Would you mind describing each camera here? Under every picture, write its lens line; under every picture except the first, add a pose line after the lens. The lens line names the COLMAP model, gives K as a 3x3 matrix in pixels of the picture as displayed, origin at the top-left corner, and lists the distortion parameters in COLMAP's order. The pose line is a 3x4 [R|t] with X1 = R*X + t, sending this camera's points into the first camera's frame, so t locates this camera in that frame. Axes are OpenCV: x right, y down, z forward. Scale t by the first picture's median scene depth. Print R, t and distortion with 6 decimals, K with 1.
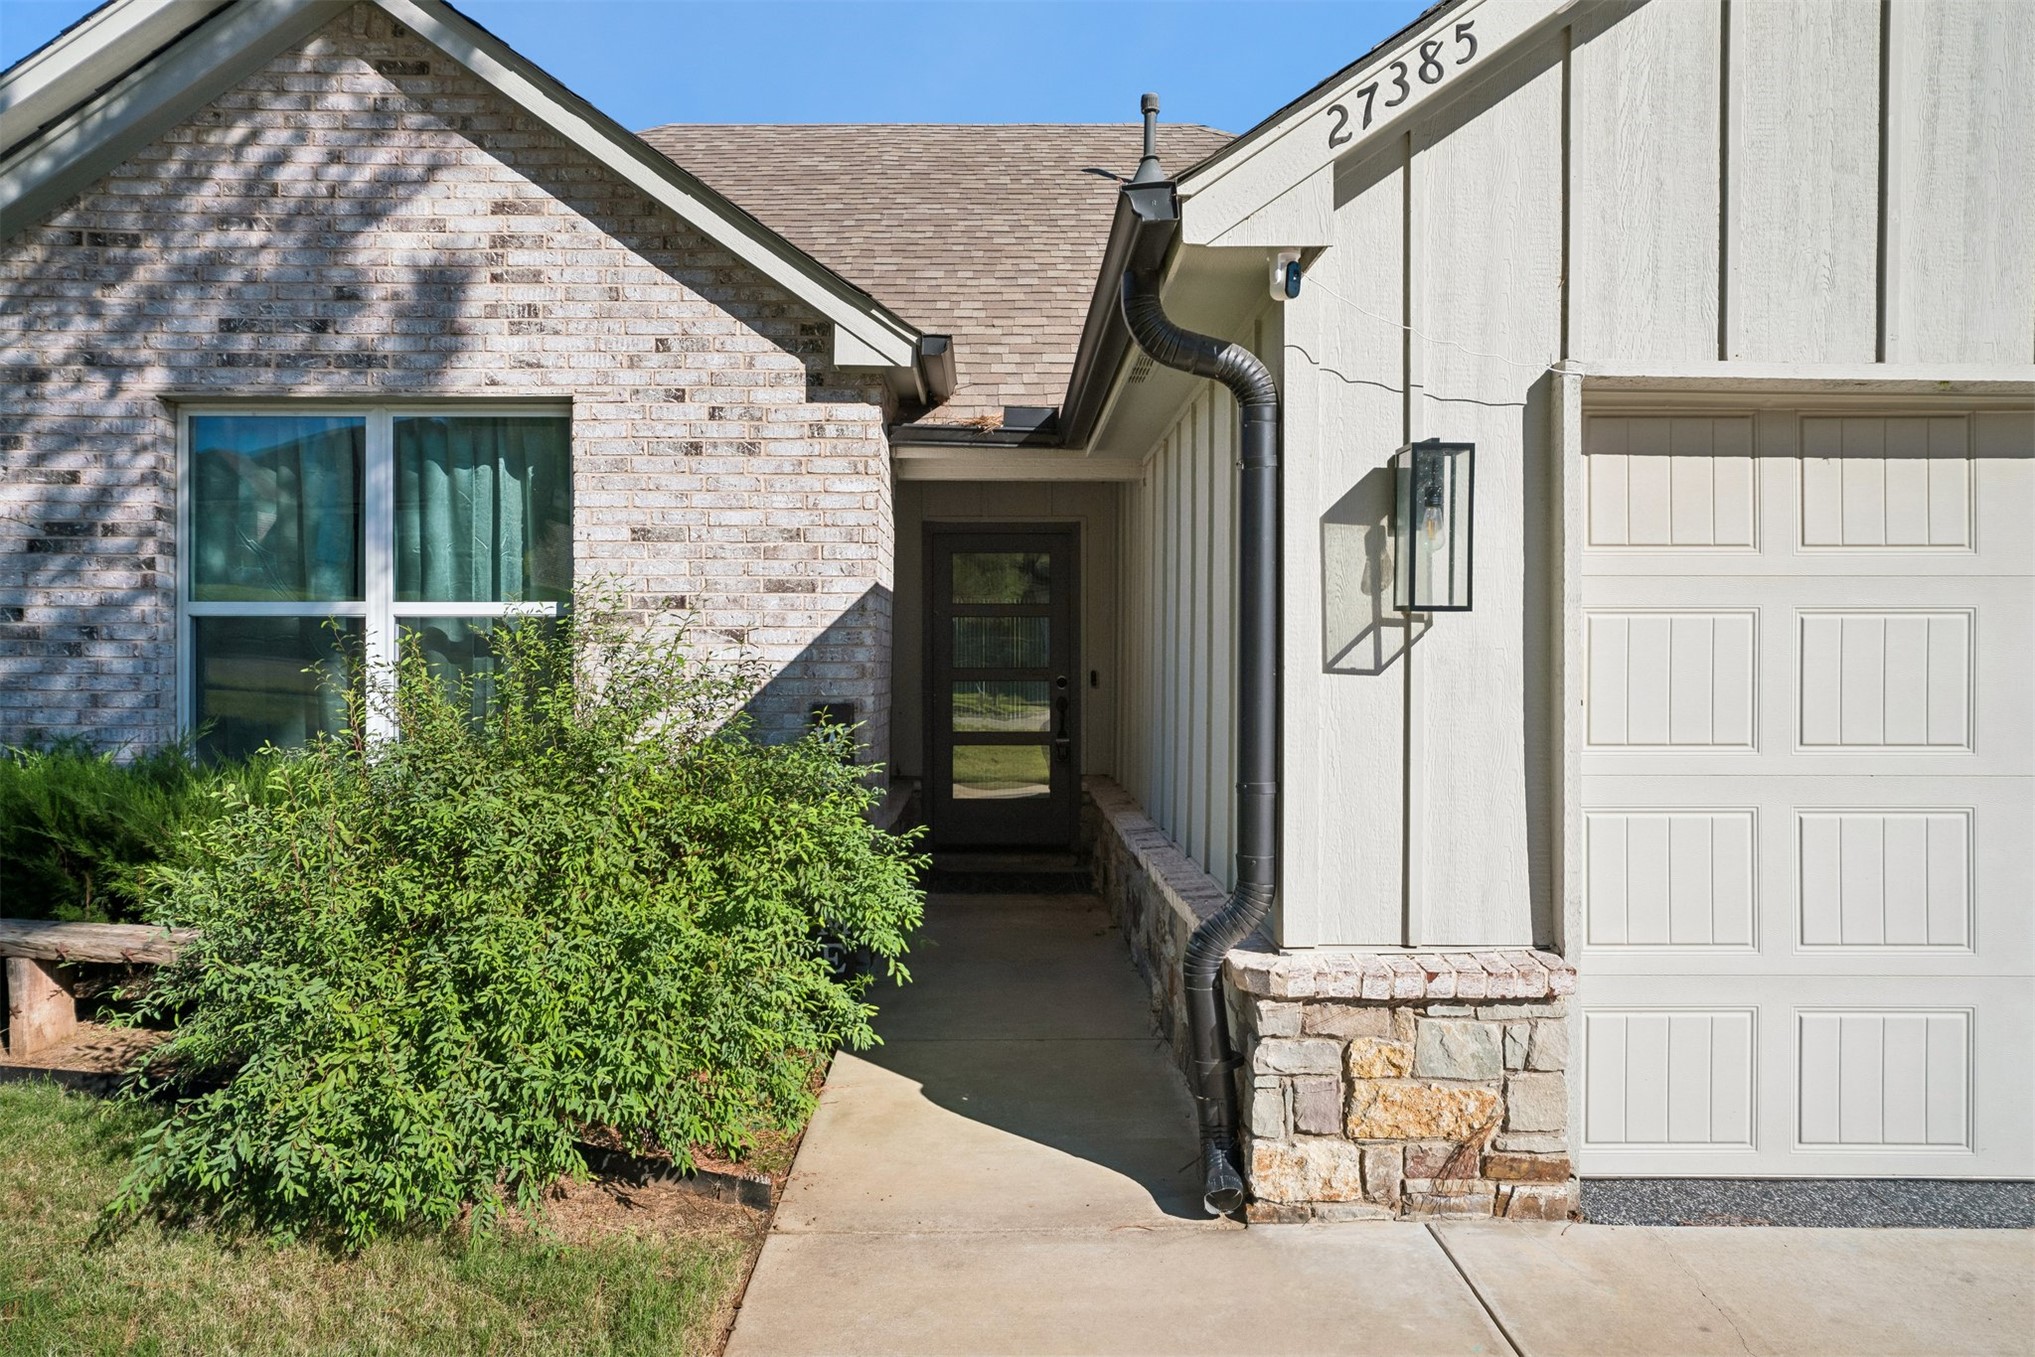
lens RADIAL K [[1281.3, 0, 1022.2], [0, 1281.3, 664.2], [0, 0, 1]] dist [-0.004754, -0.000715]
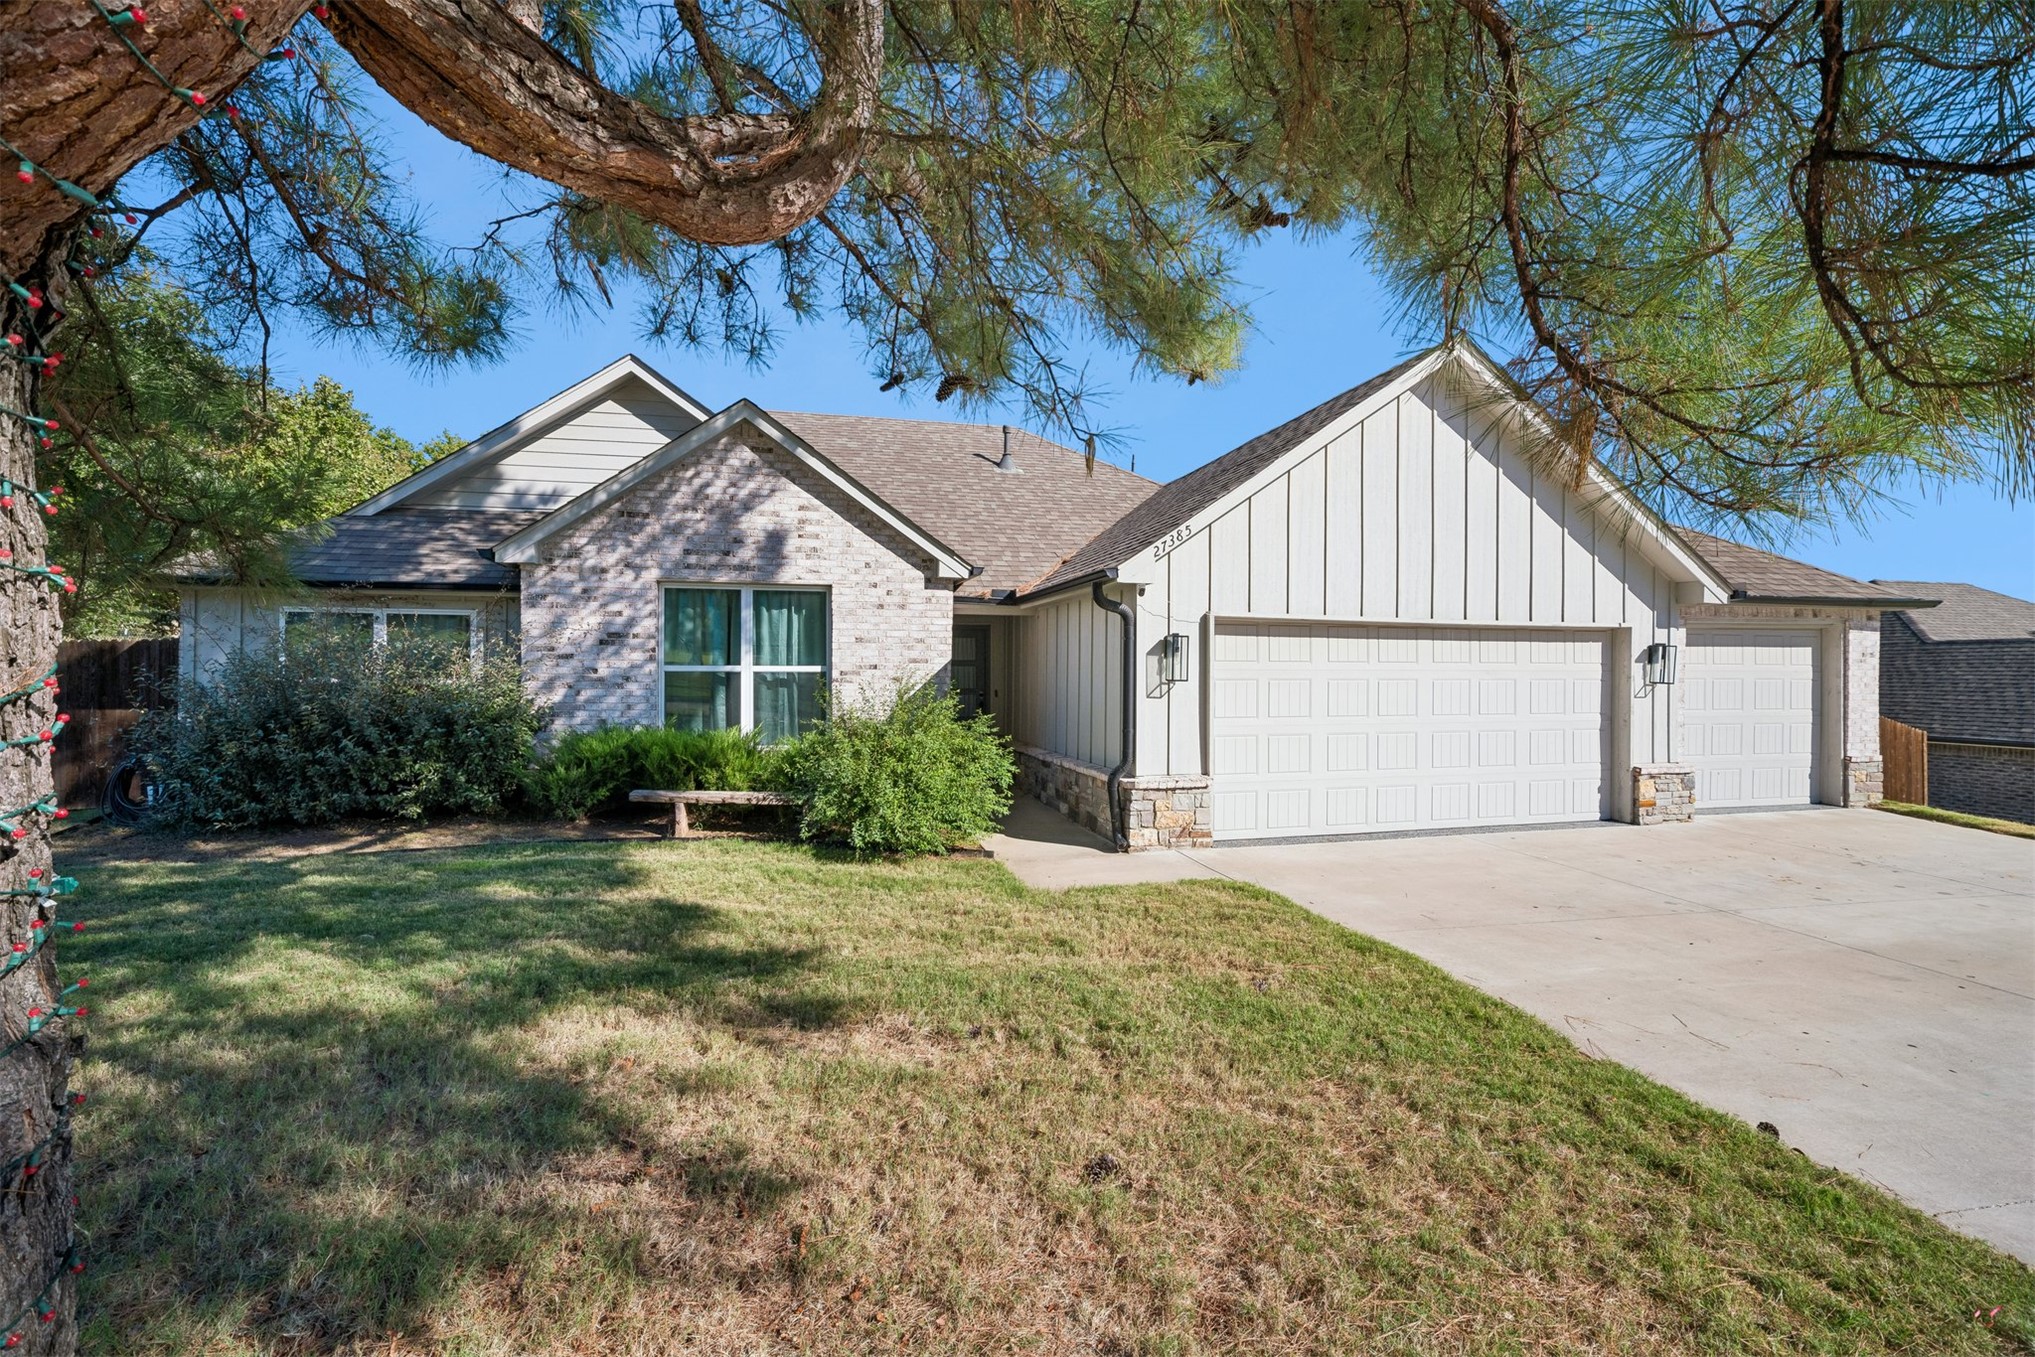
lens RADIAL K [[852.0, 0, 1002.9], [0, 852.0, 672.7], [0, 0, 1]] dist [-0.020345, 0.009408]
pose [[0.972971, 0.000864, 0.230925, -0.410305], [-0.001243, 0.999998, 0.001496, -0.039340], [-0.230923, -0.001743, 0.972971, -0.705597]]
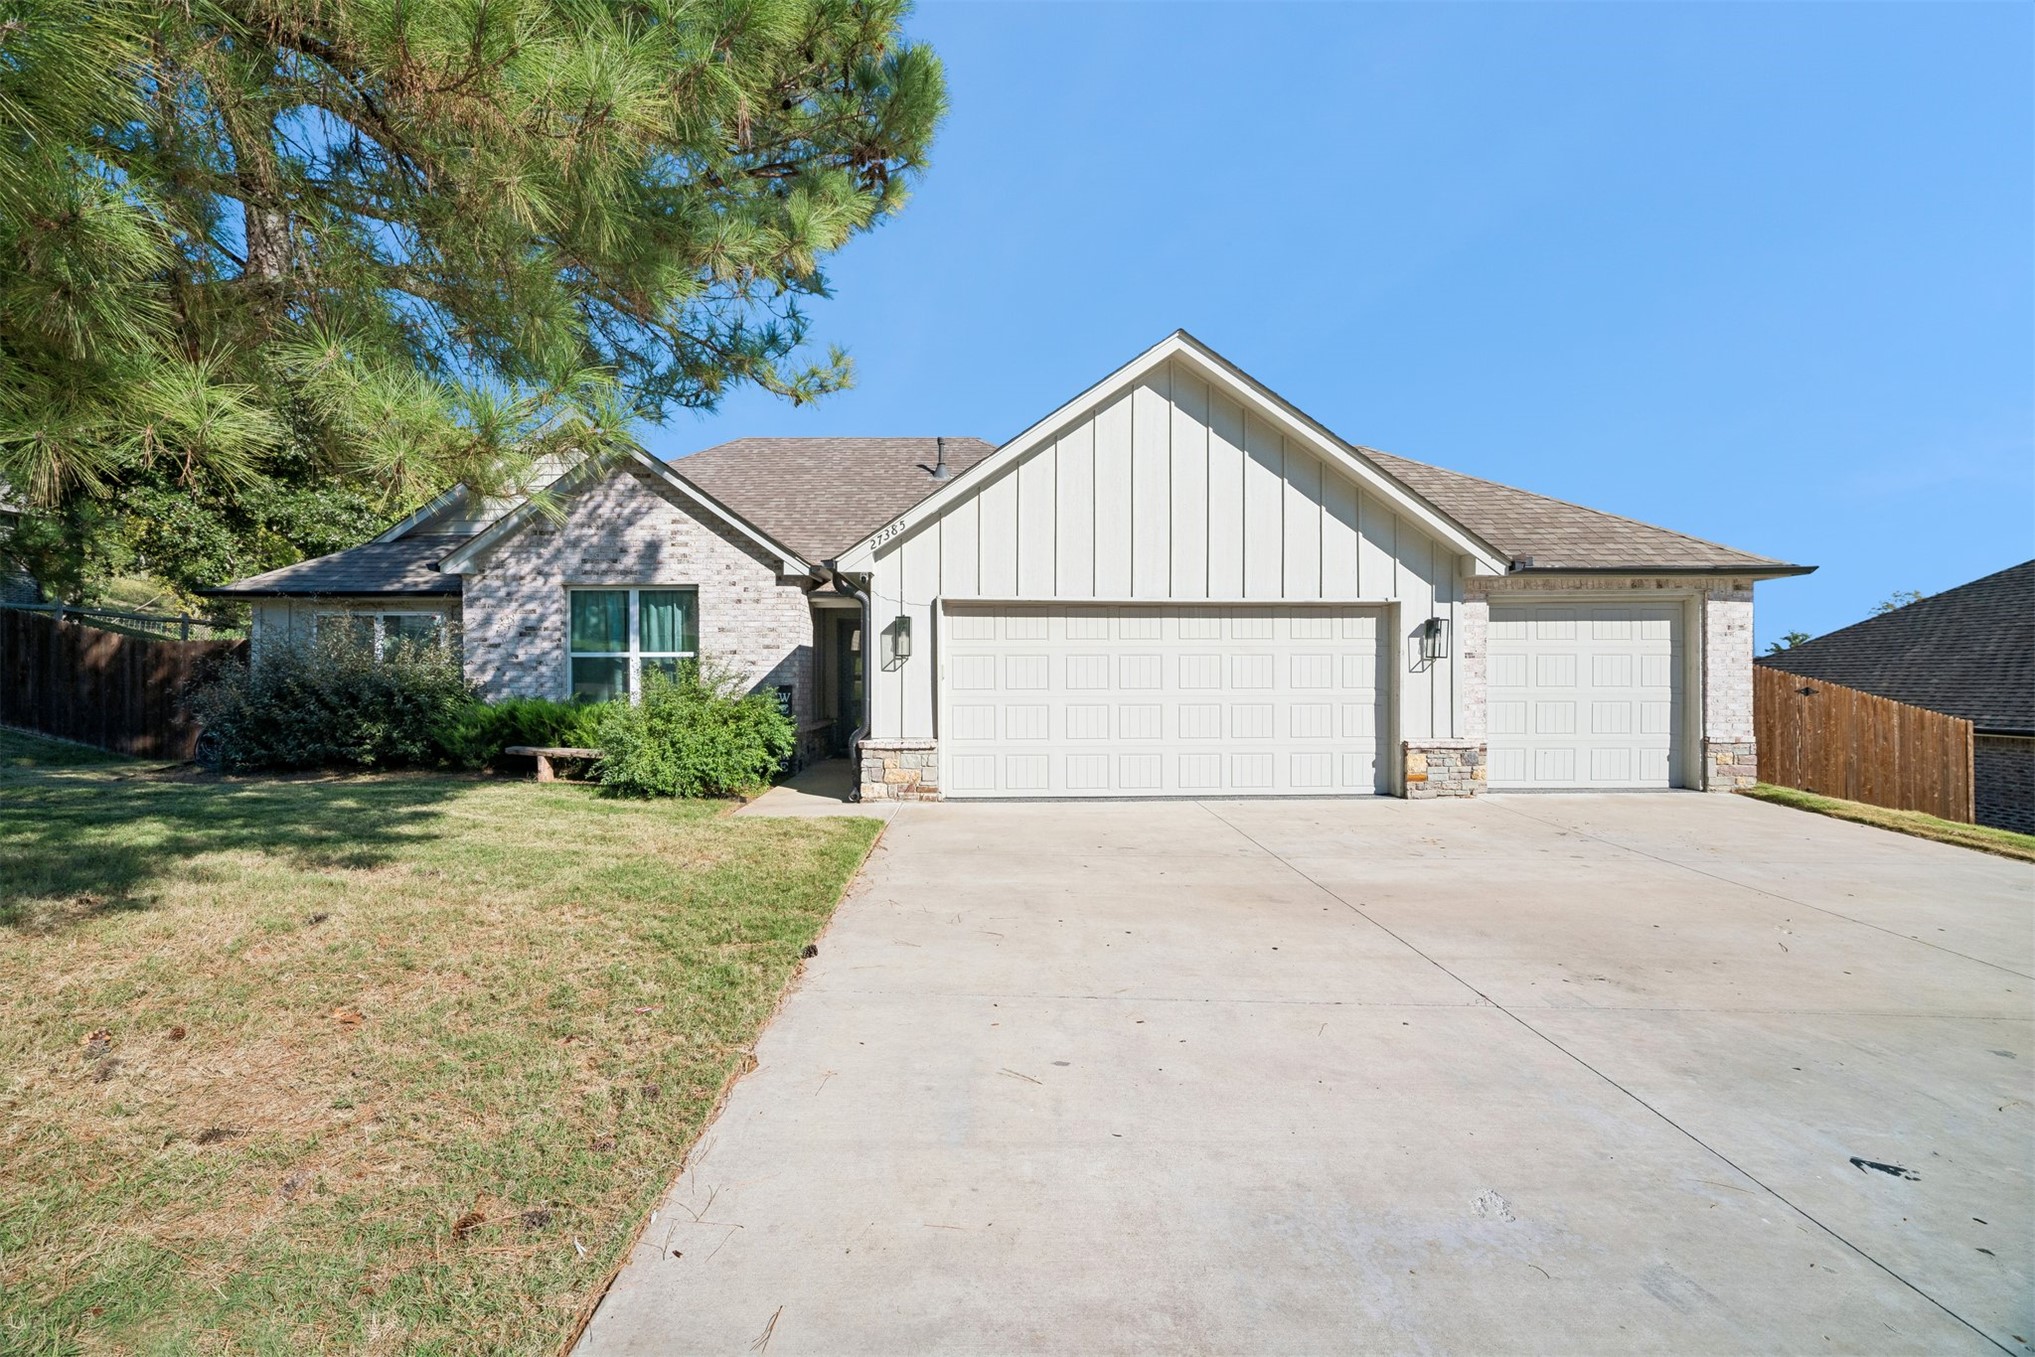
lens RADIAL K [[857.2, 0, 1024.3], [0, 857.2, 688.8], [0, 0, 1]] dist [-0.011018, -0.000042]
pose [[0.999837, -0.004379, 0.017524, 0.383111], [0.004235, 0.999957, 0.008239, 0.024957], [-0.017559, -0.008164, 0.999813, -1.039584]]
